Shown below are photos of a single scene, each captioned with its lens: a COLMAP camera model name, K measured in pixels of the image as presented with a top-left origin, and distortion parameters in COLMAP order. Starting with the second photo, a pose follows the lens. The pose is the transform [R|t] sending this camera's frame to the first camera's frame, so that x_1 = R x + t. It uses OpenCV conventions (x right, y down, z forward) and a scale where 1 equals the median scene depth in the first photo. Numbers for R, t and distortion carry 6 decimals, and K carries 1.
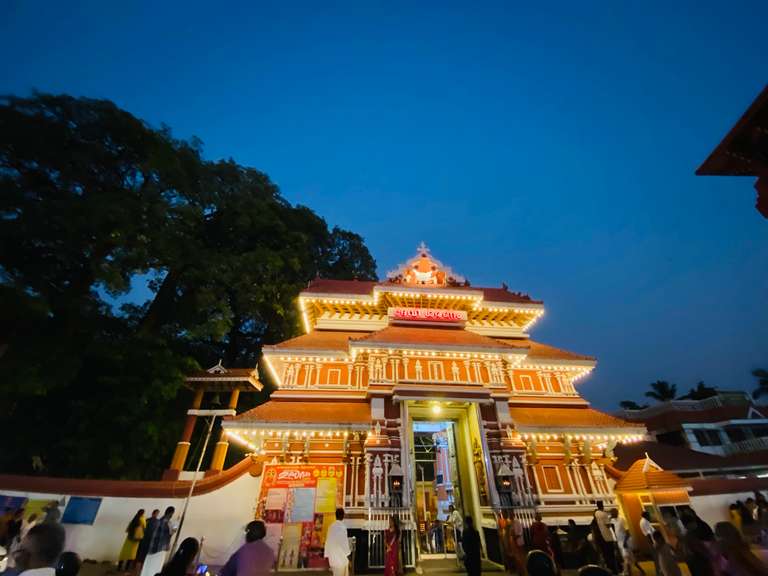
lens RADIAL K [[315.3, 0, 382.3], [0, 315.3, 285.7], [0, 0, 1]] dist [0.015636, -0.019427]
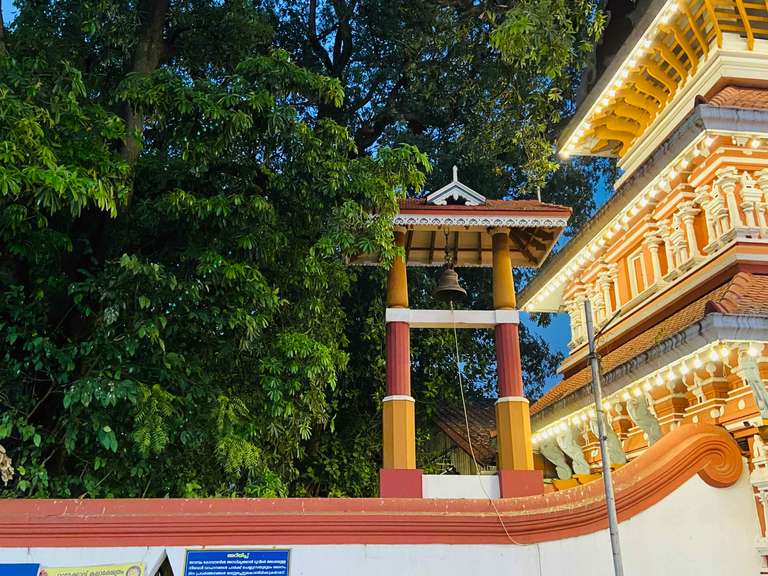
lens RADIAL K [[740.4, 0, 363.6], [0, 740.4, 285.2], [0, 0, 1]] dist [0.039009, 0.000000]
pose [[0.999683, 0.013267, 0.021415, -0.752412], [-0.018071, 0.969938, 0.242681, 0.205802], [-0.017552, -0.242991, 0.969870, 0.284416]]
